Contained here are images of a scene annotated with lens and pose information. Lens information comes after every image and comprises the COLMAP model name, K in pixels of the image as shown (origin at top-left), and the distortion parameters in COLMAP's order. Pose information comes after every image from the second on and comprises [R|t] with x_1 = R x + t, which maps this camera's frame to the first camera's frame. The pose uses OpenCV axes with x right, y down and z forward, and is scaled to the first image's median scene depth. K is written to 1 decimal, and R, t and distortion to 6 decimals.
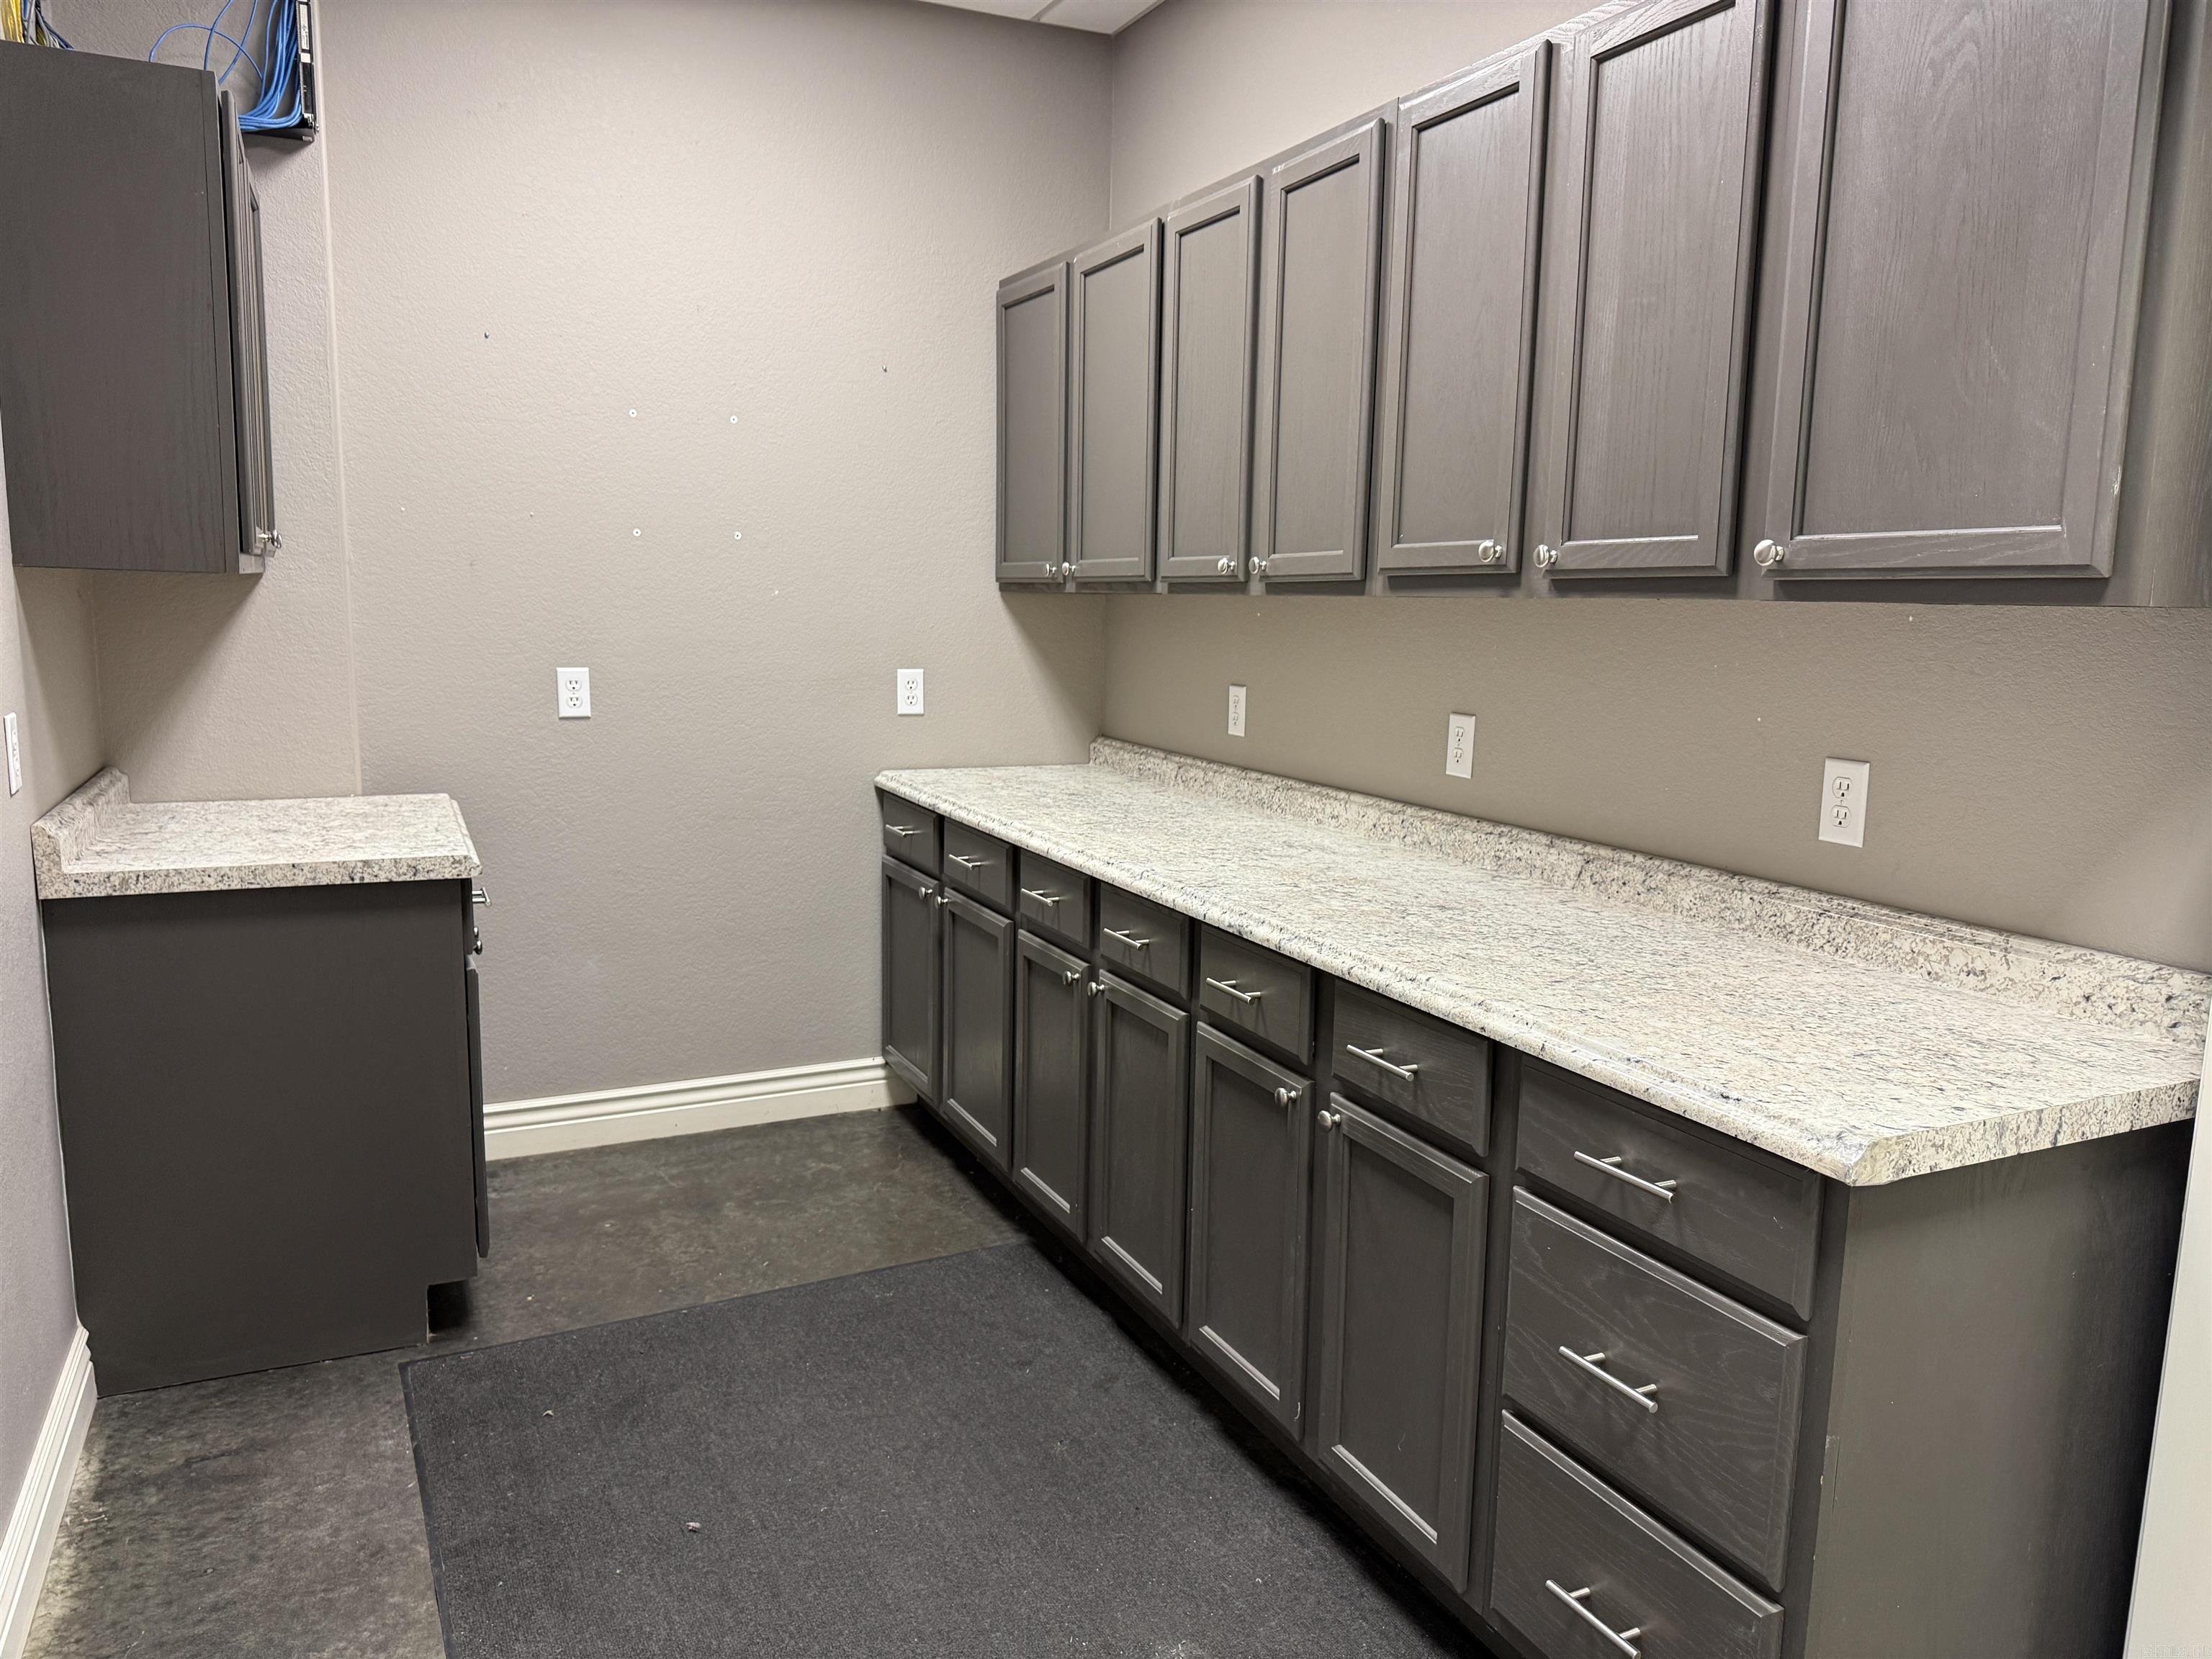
lens RADIAL K [[1561.4, 0, 1118.9], [0, 1561.4, 832.7], [0, 0, 1]] dist [0.060144, -0.068888]
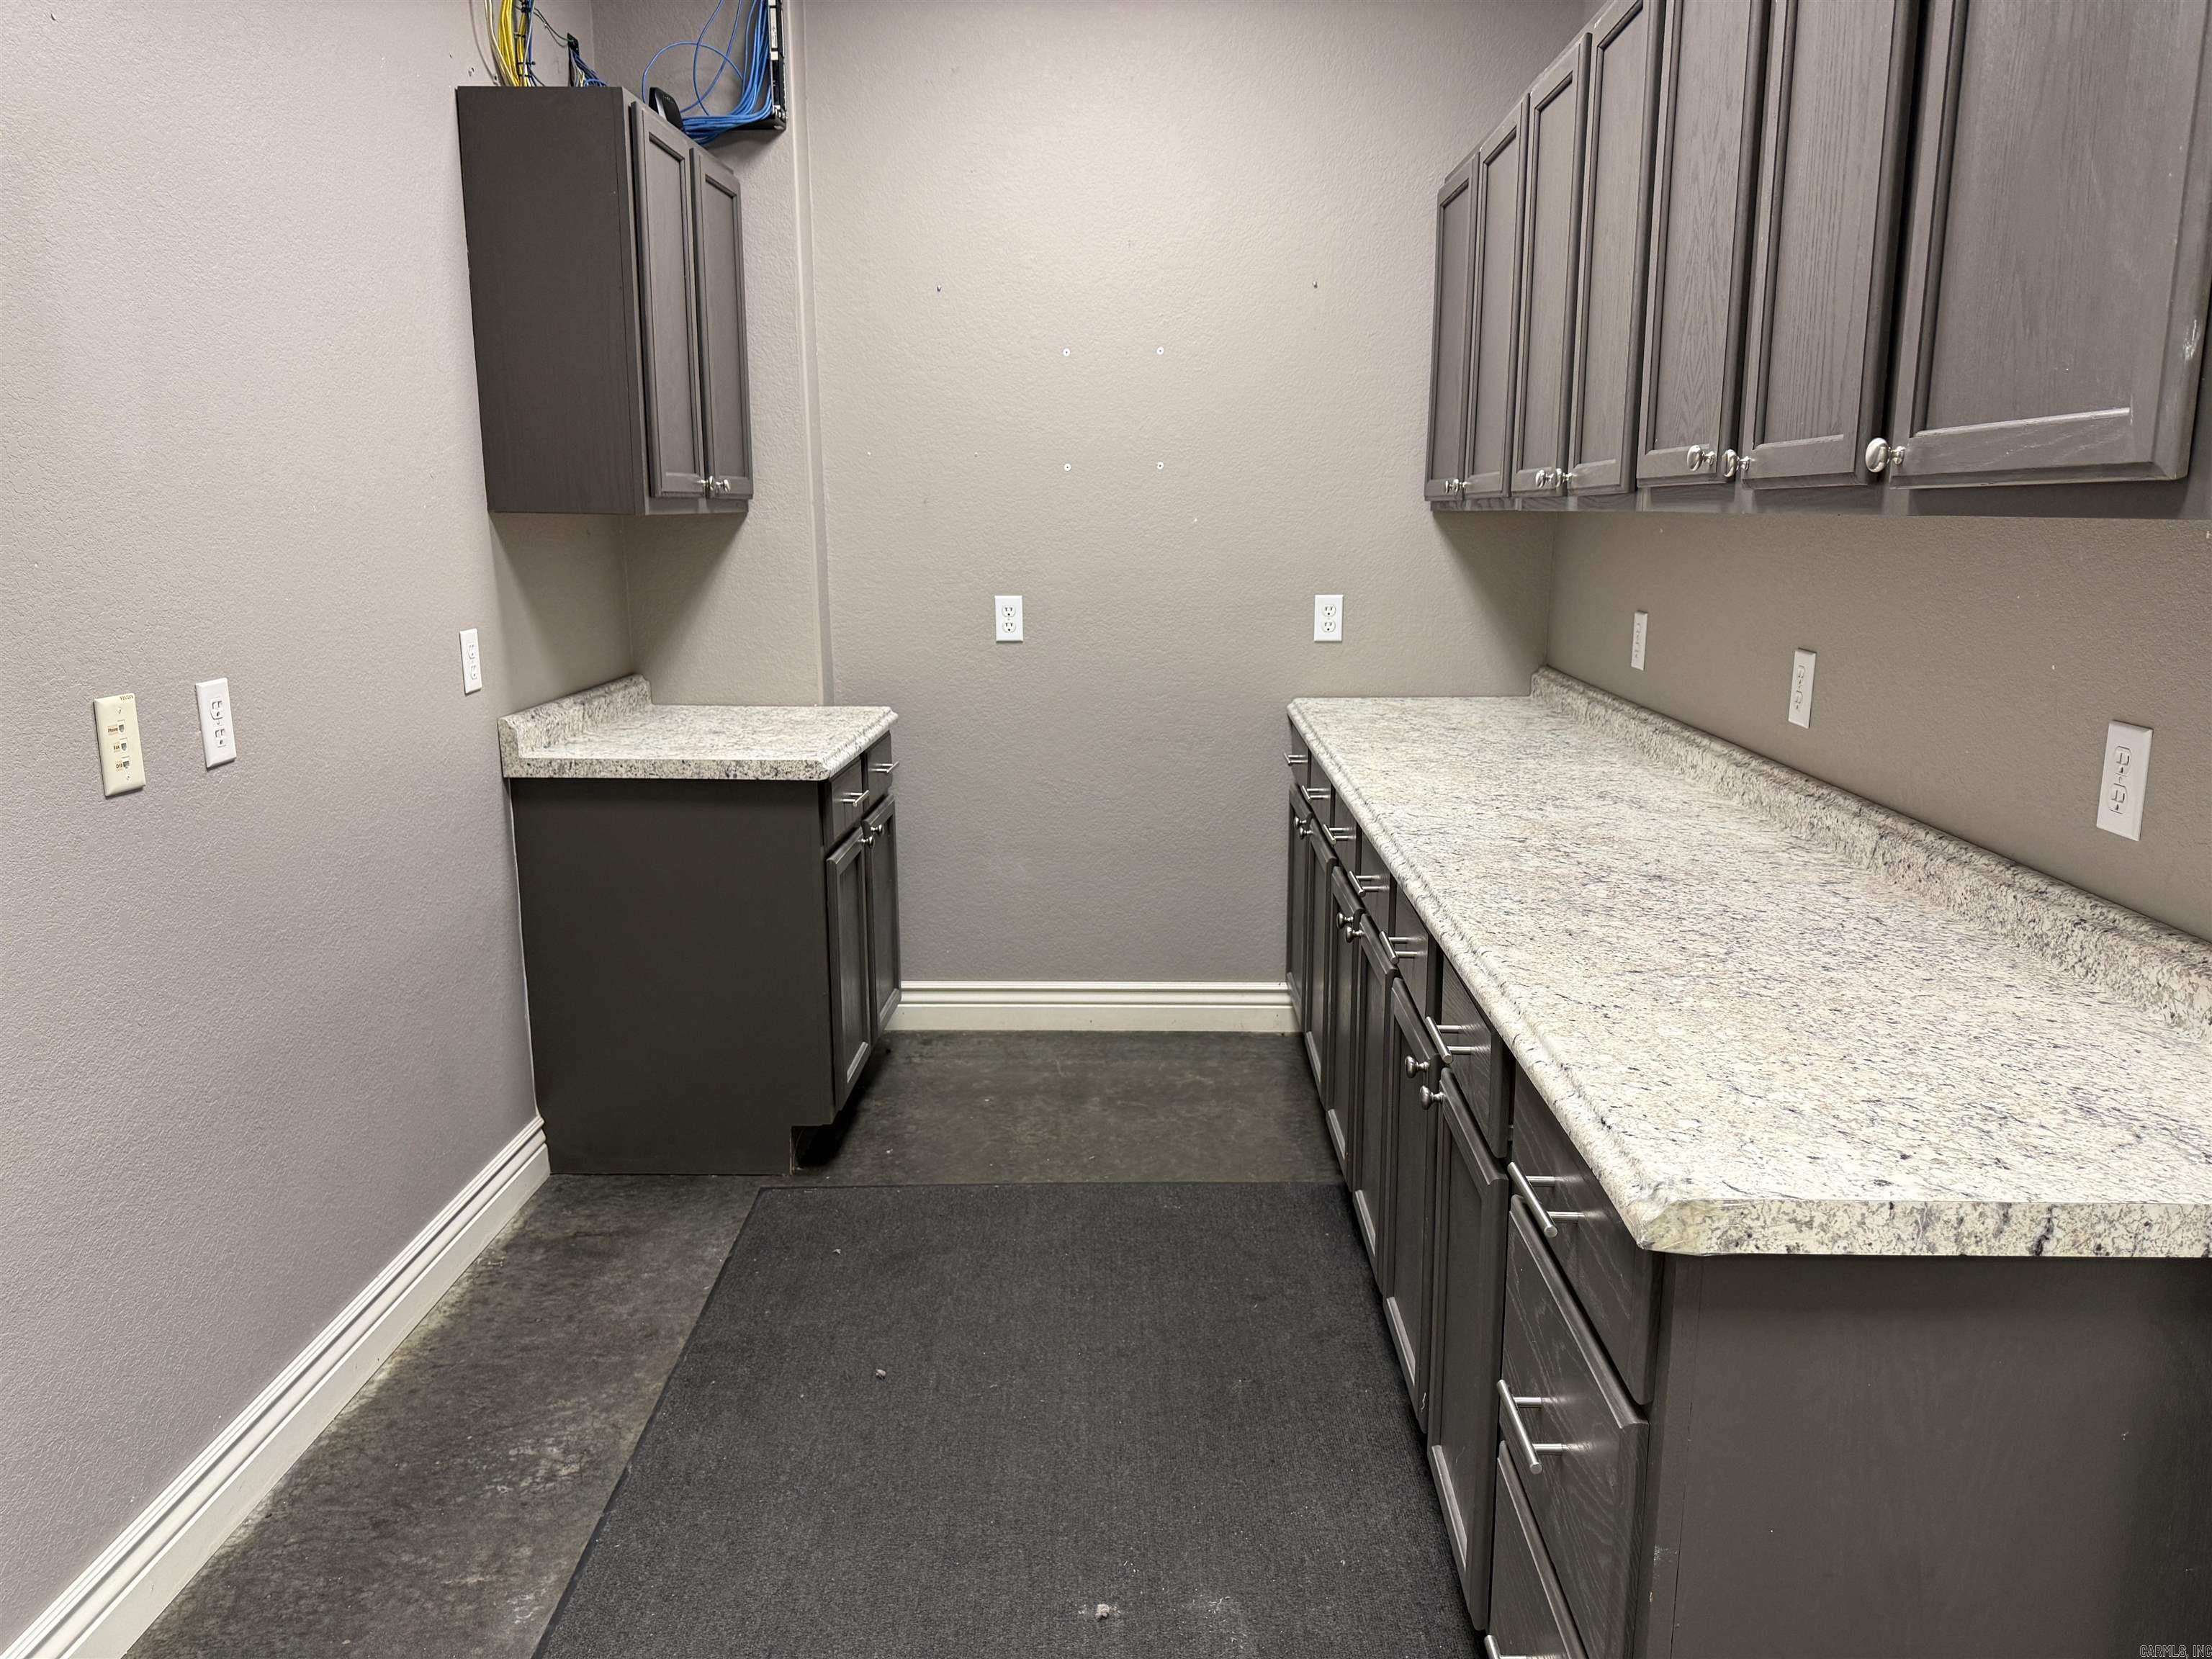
lens RADIAL K [[1561.4, 0, 1116.6], [0, 1561.4, 832.3], [0, 0, 1]] dist [0.060144, -0.068888]
pose [[0.891894, 0.070800, -0.446667, 0.304912], [-0.048713, 0.996963, 0.060756, -0.013848], [0.449613, -0.032429, 0.892635, 0.086923]]
